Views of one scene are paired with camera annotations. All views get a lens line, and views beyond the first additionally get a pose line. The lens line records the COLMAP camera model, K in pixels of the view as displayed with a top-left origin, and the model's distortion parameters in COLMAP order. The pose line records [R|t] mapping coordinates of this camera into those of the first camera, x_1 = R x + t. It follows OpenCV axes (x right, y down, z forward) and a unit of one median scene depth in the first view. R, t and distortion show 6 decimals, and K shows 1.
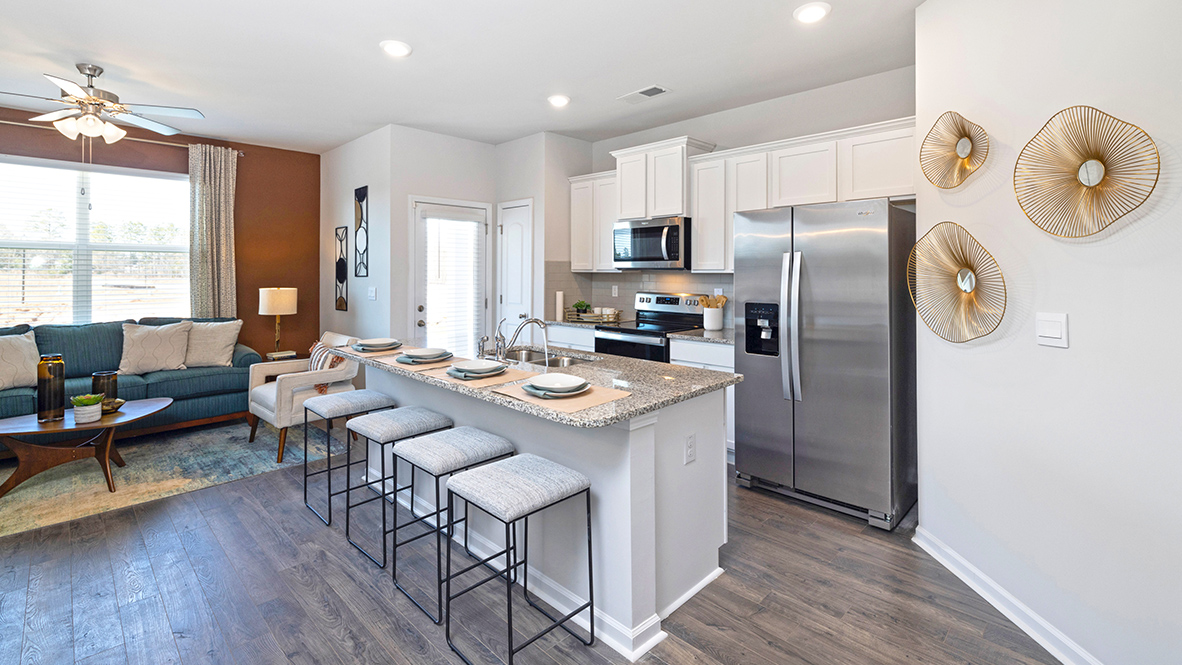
lens RADIAL K [[520.4, 0, 591.3], [0, 520.4, 268.5], [0, 0, 1]] dist [0.001447, -0.000011]
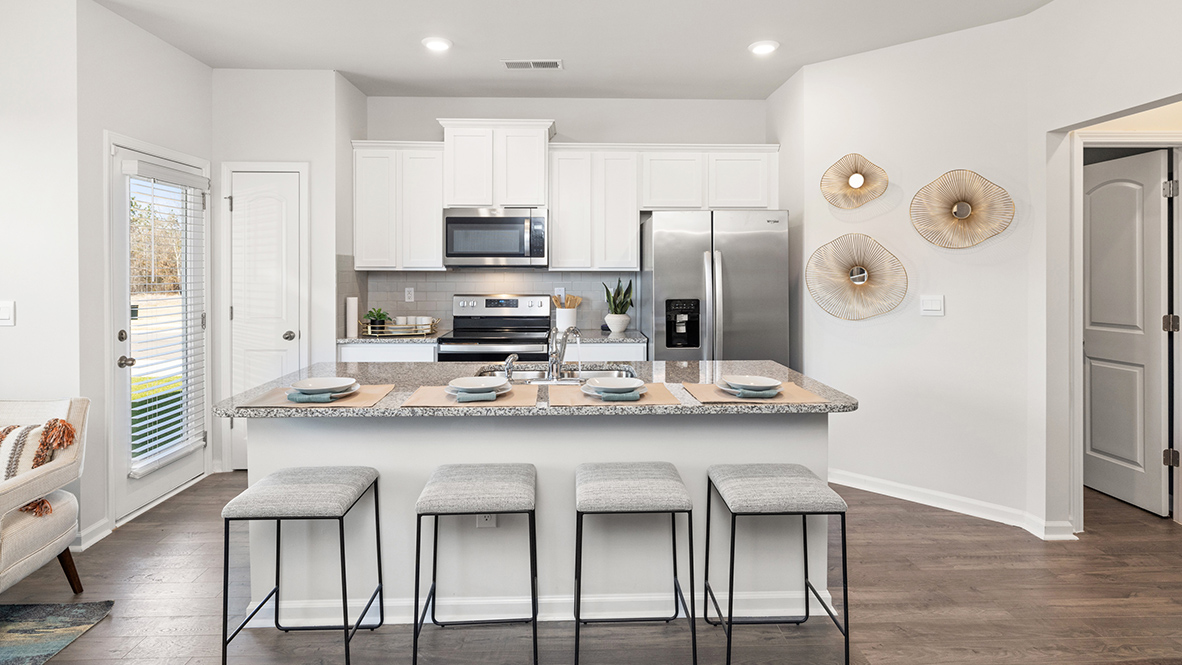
lens RADIAL K [[616.7, 0, 590.2], [0, 616.7, 273.6], [0, 0, 1]] dist [-0.002710, -0.000325]
pose [[0.691184, -0.004590, 0.722664, -0.491957], [-0.003316, 0.999949, 0.009523, 0.002283], [-0.722671, -0.008978, 0.691134, 0.186963]]
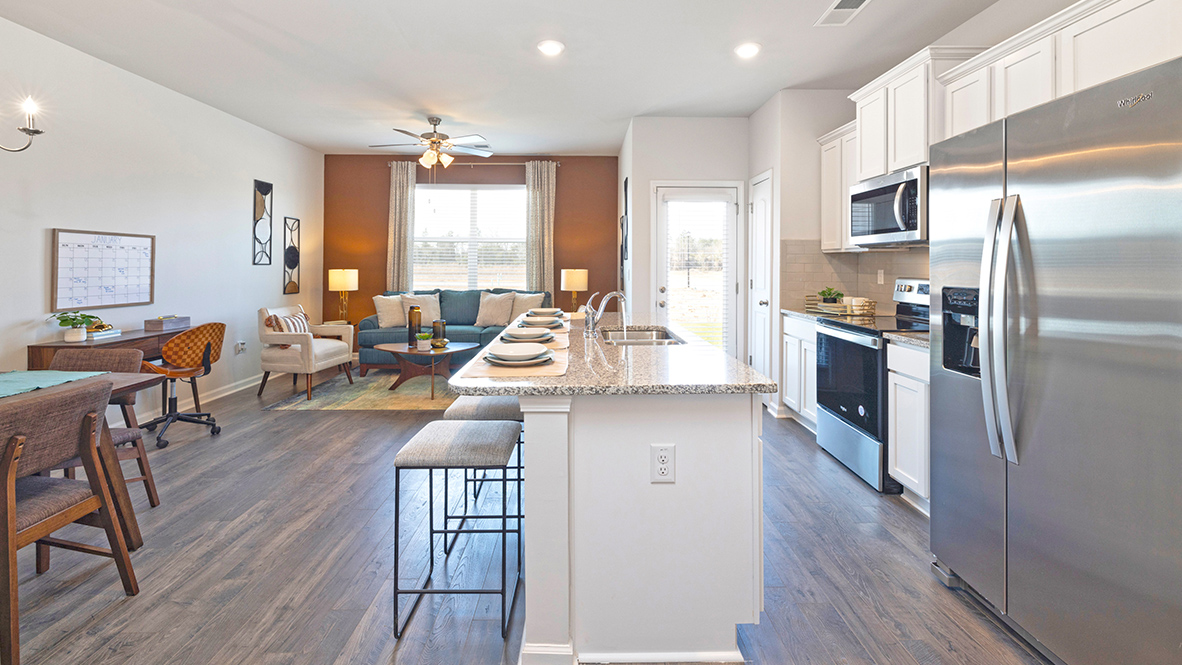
lens RADIAL K [[508.9, 0, 589.7], [0, 508.9, 261.6], [0, 0, 1]] dist [-0.000217, -0.000046]
pose [[0.713630, -0.002468, -0.700519, 0.297898], [0.000820, 0.999996, -0.002687, 0.025489], [0.700523, 0.001343, 0.713629, 0.189689]]
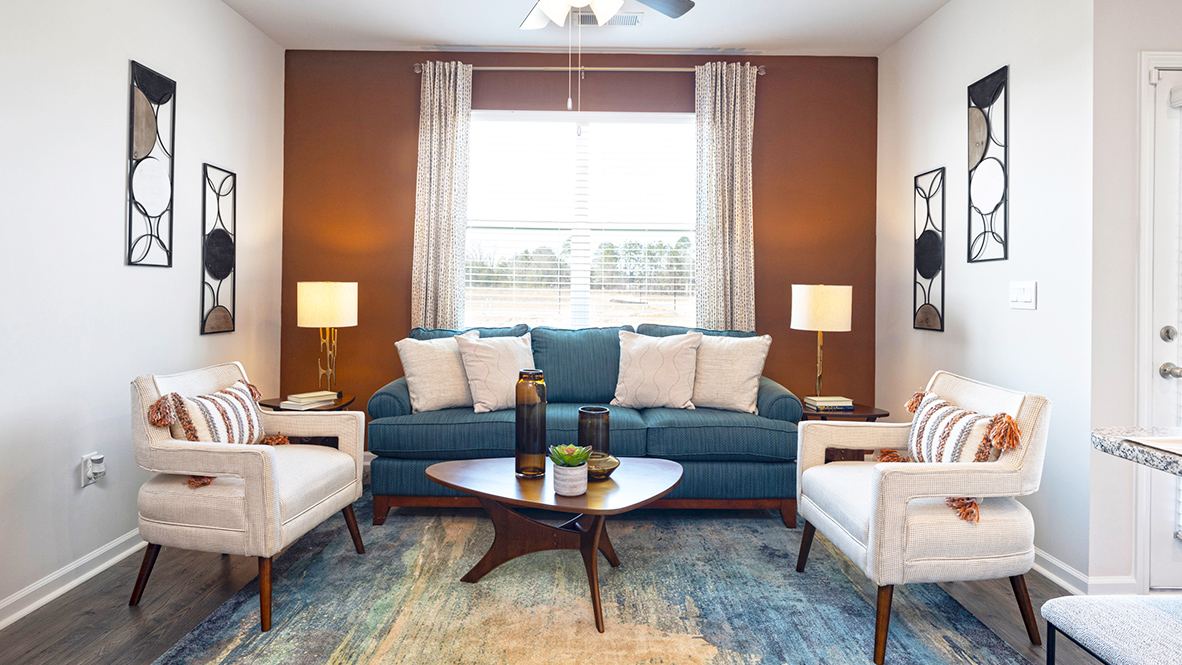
lens RADIAL K [[650.3, 0, 589.5], [0, 650.3, 287.6], [0, 0, 1]] dist [0.001542, 0.000426]
pose [[0.706940, 0.005040, -0.707256, -0.308640], [-0.005540, 0.999983, 0.001589, 0.046115], [0.707252, 0.002795, 0.706956, 0.352037]]
